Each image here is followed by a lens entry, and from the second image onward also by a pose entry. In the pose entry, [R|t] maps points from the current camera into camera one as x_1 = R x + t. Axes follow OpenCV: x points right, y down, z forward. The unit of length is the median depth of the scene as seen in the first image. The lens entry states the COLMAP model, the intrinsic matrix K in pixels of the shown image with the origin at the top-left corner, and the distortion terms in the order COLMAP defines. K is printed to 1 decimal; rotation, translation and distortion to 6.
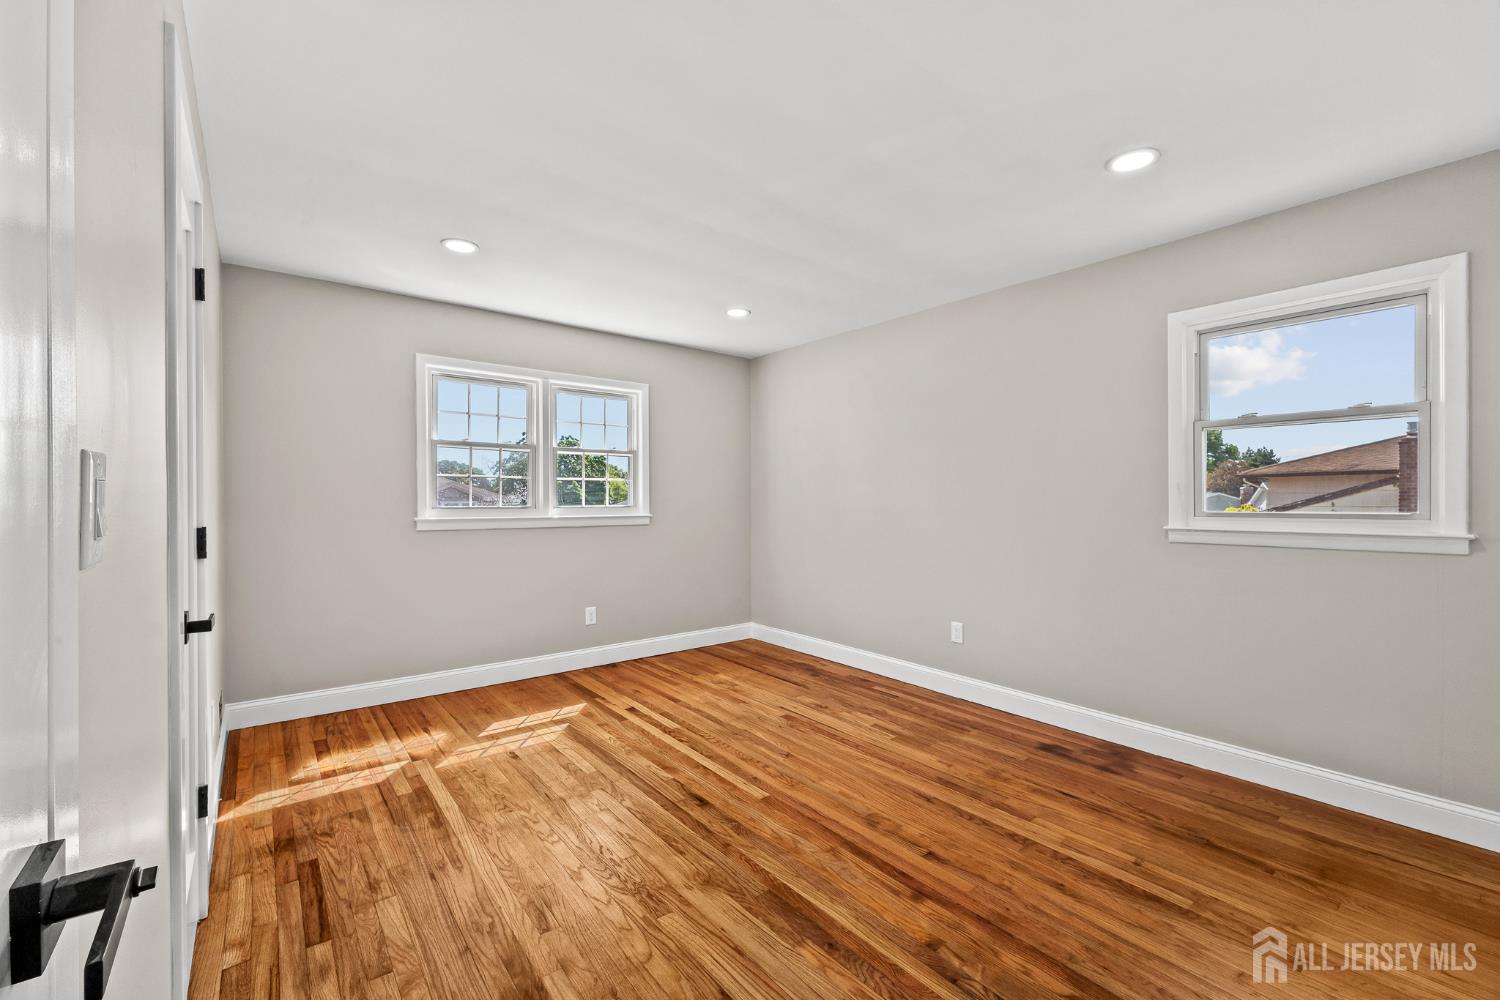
lens RADIAL K [[623.8, 0, 724.7], [0, 623.8, 509.3], [0, 0, 1]] dist [0.002435, -0.001560]
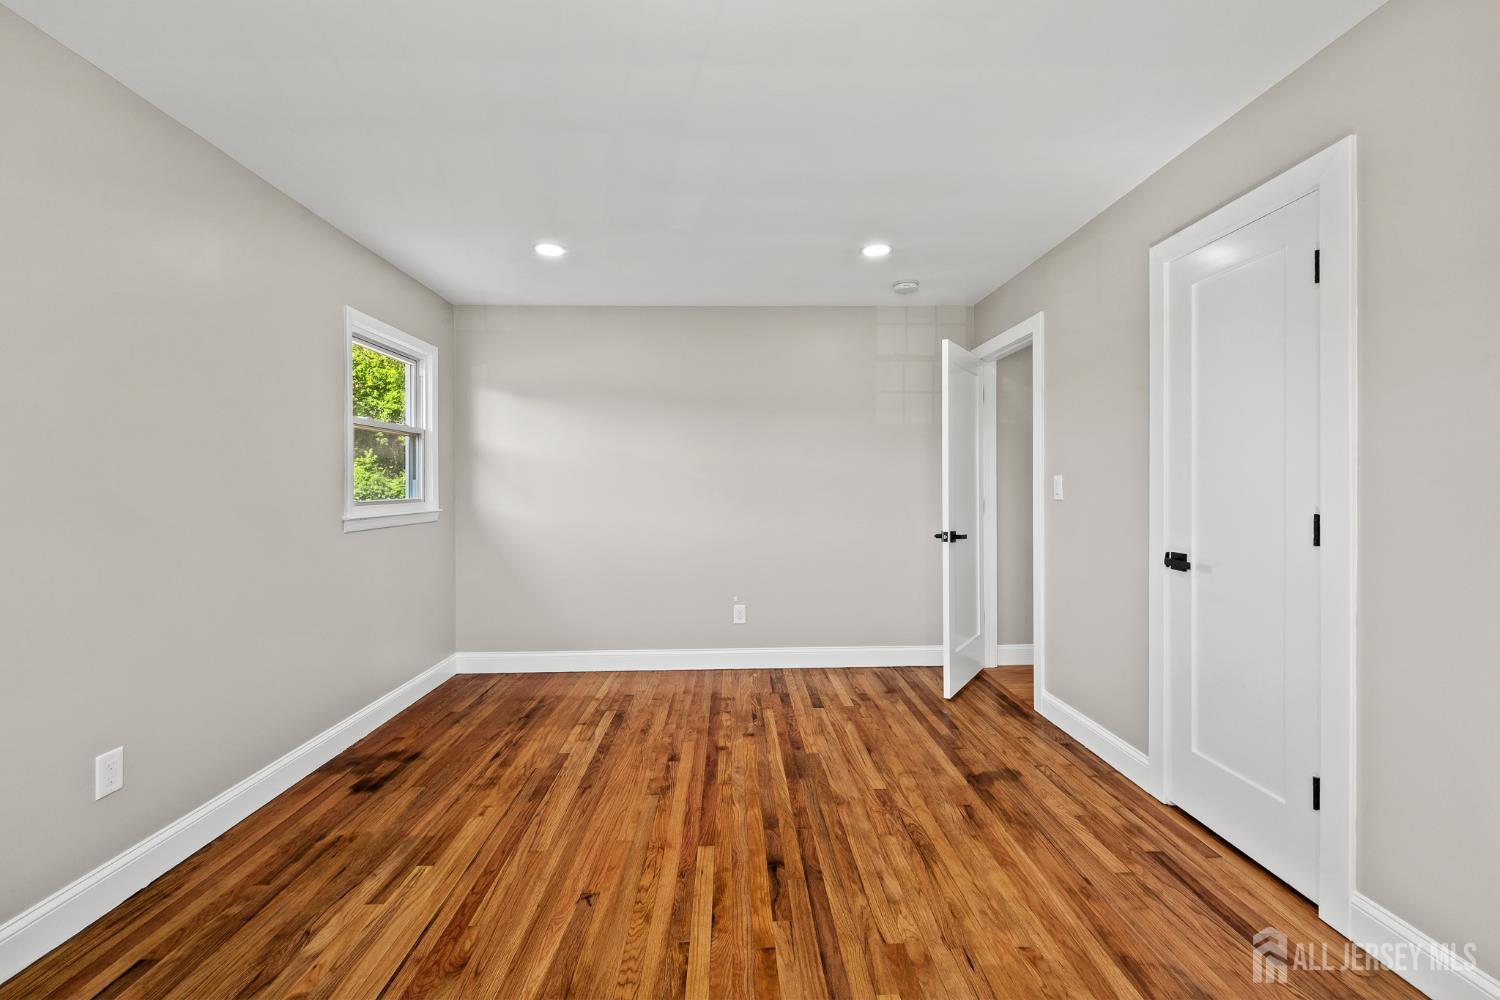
lens RADIAL K [[623.8, 0, 776.6], [0, 623.8, 478.6], [0, 0, 1]] dist [0.002435, -0.001560]
pose [[-0.848546, 0.010590, 0.529016, -0.402696], [0.013754, 0.999903, 0.002044, -0.027591], [-0.528943, 0.009011, -0.848610, 1.440048]]
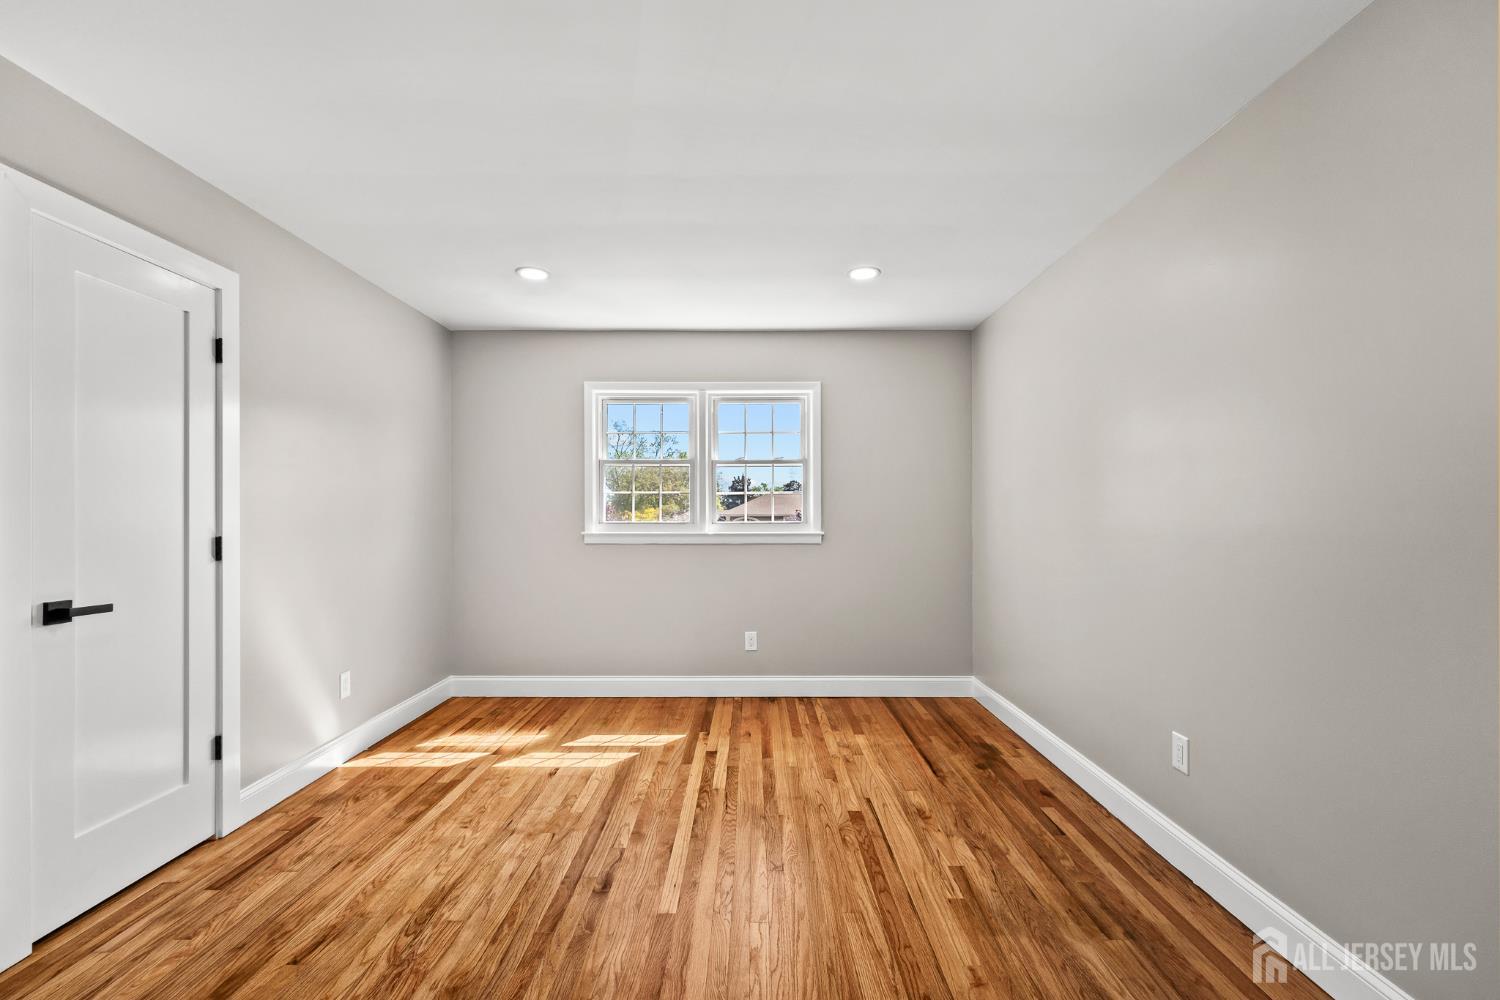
lens RADIAL K [[623.8, 0, 731.9], [0, 623.8, 520.8], [0, 0, 1]] dist [0.002435, -0.001560]
pose [[0.788261, 0.003774, -0.615329, 0.506887], [-0.008263, 0.999956, -0.004453, -0.004154], [0.615285, 0.008594, 0.788258, 0.397172]]
